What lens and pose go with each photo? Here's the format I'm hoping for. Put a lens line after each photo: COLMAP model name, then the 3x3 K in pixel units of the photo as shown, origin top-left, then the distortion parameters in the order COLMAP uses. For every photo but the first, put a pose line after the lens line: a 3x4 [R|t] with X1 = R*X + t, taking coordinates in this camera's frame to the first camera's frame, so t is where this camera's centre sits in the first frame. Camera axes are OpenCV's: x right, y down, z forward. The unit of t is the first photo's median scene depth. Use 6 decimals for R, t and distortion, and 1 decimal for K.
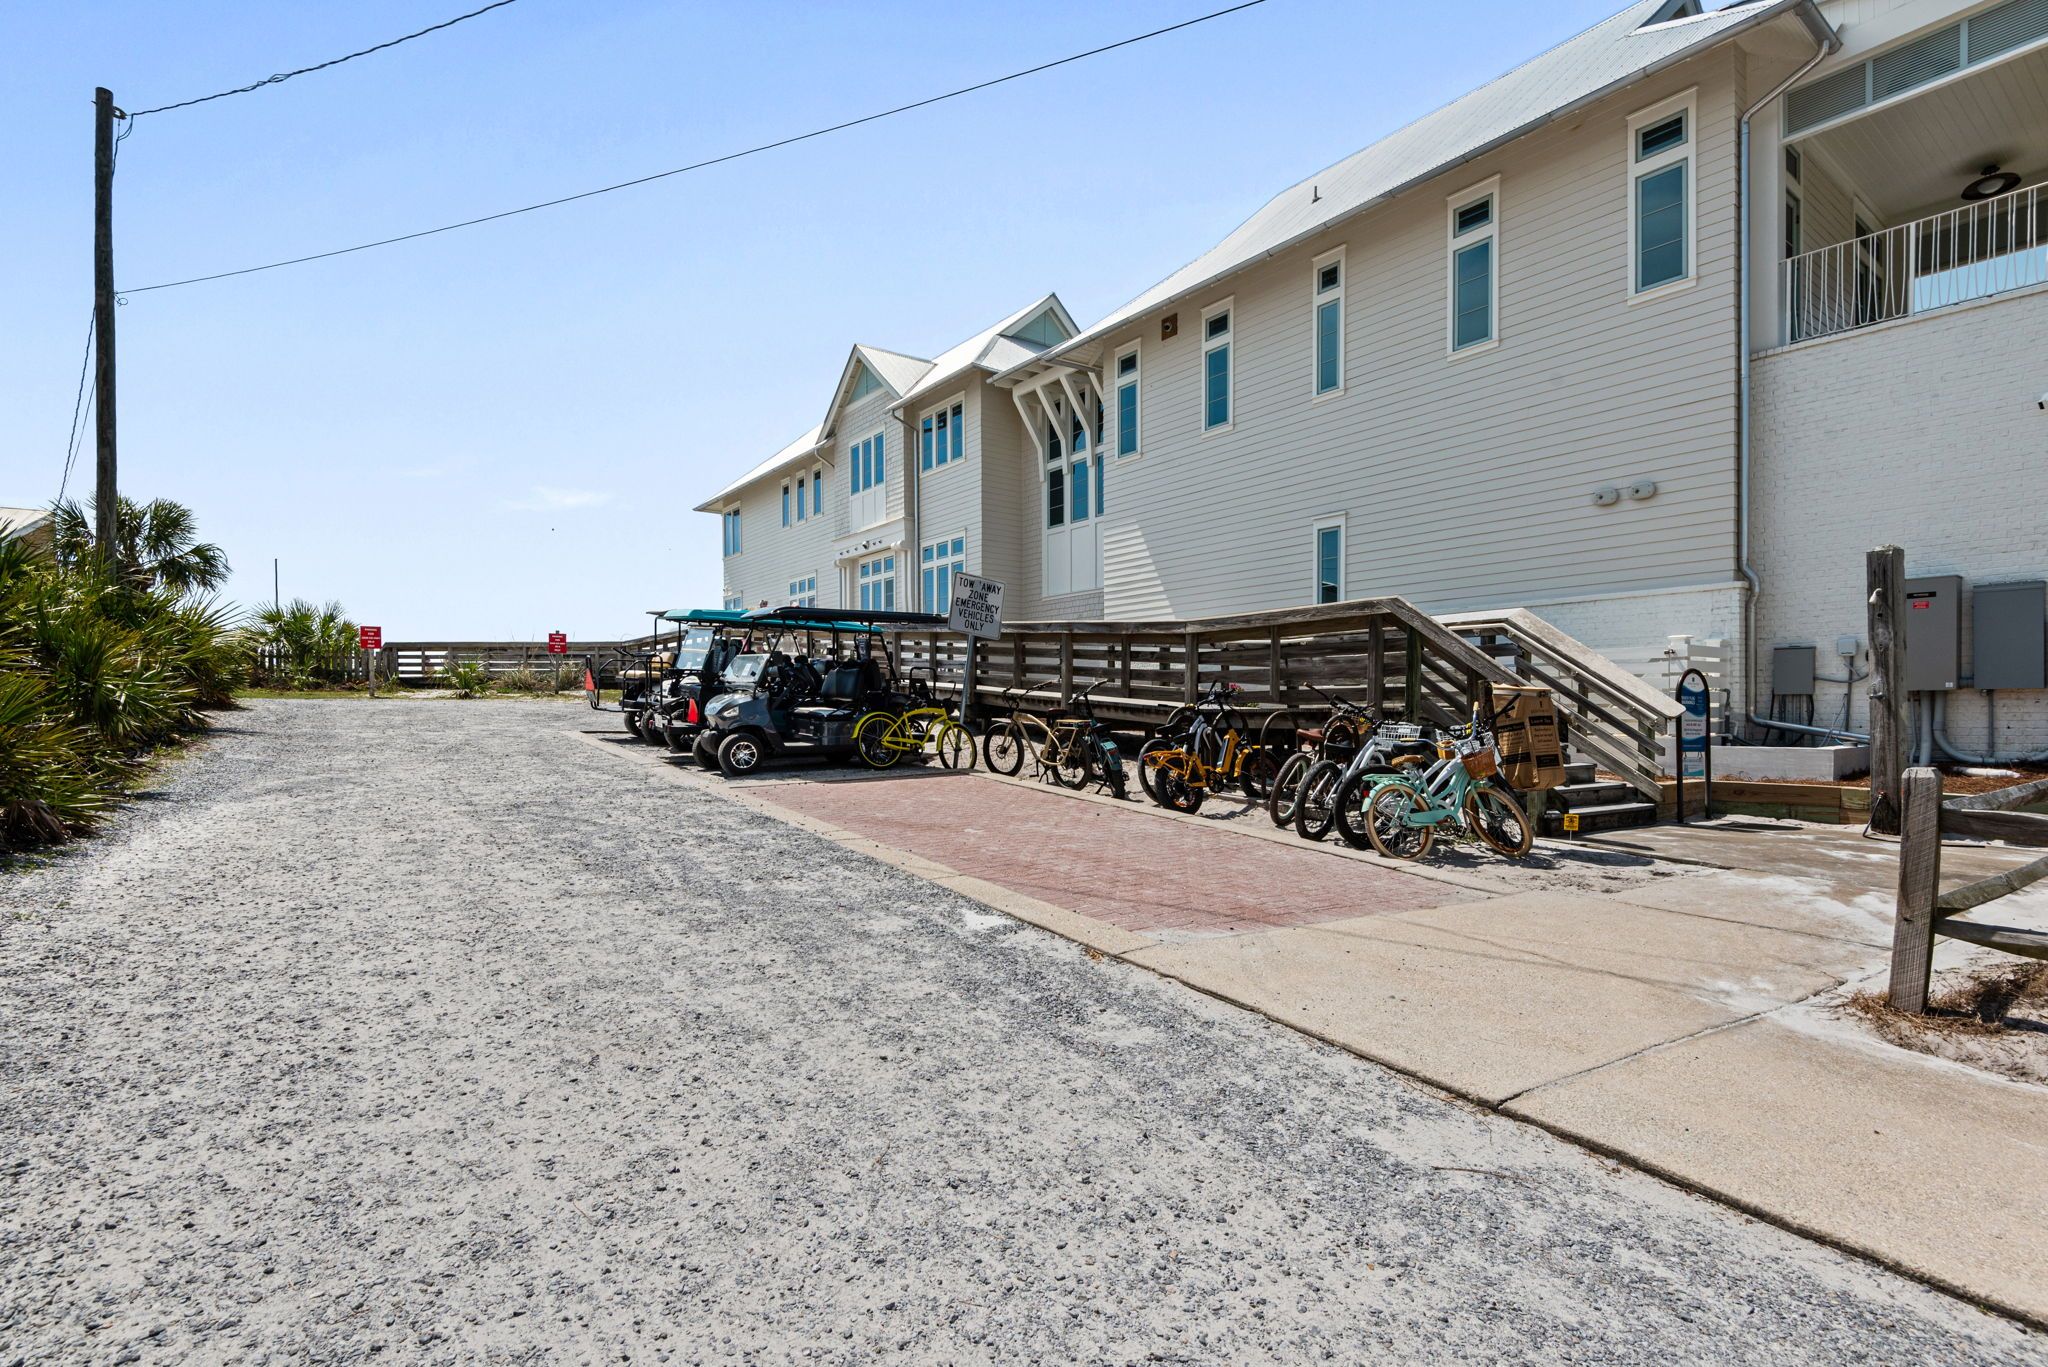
lens RADIAL K [[981.7, 0, 963.4], [0, 981.7, 714.4], [0, 0, 1]] dist [0.013068, -0.000091]
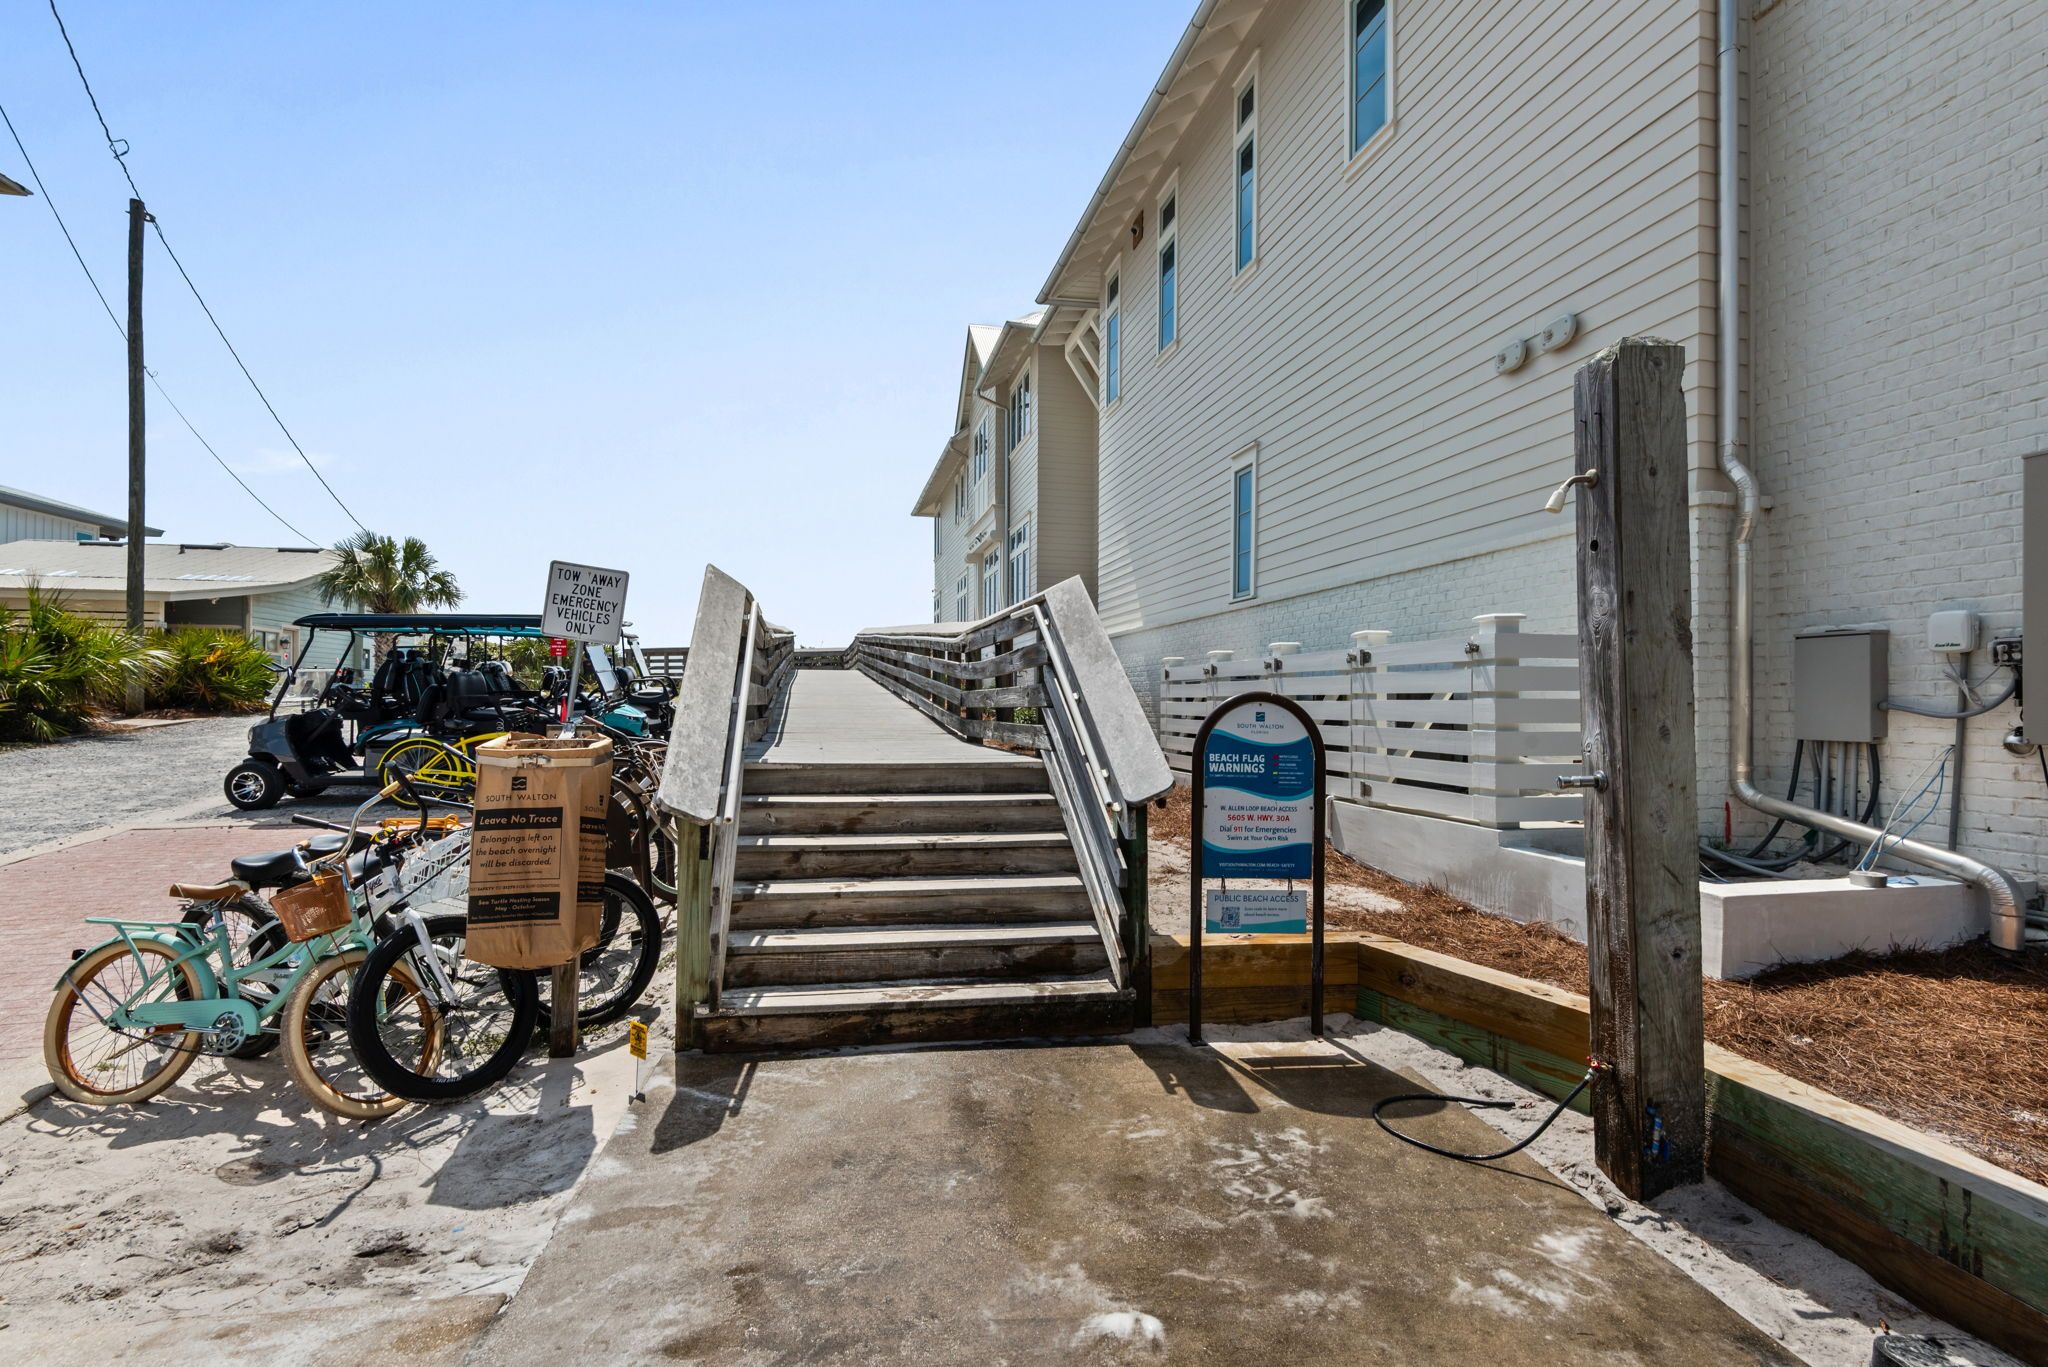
lens RADIAL K [[942.3, 0, 978.0], [0, 942.3, 684.3], [0, 0, 1]] dist [0.026438, -0.011600]
pose [[0.915019, -0.001932, -0.403407, 0.464913], [-0.007576, 0.999730, -0.021973, -0.023443], [0.403341, 0.023162, 0.914757, 0.326570]]
